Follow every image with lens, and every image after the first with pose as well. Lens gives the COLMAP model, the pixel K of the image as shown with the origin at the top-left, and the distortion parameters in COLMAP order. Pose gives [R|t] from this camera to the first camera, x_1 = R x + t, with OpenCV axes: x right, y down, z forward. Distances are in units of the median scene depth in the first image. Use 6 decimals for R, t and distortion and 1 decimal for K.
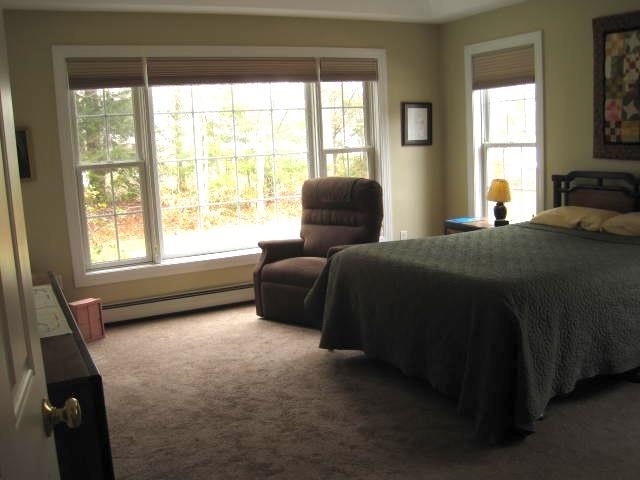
lens RADIAL K [[660.4, 0, 316.0], [0, 660.4, 244.2], [0, 0, 1]] dist [-0.123068, 0.000000]
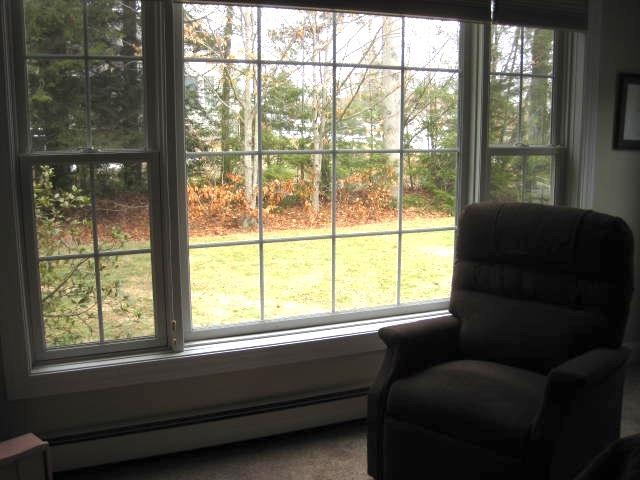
lens RADIAL K [[660.4, 0, 324.2], [0, 660.4, 237.5], [0, 0, 1]] dist [-0.123068, 0.000000]
pose [[0.997184, 0.058372, -0.047086, -0.092742], [-0.058237, 0.998294, 0.004249, -0.060155], [0.047253, -0.001495, 0.998882, 0.428464]]
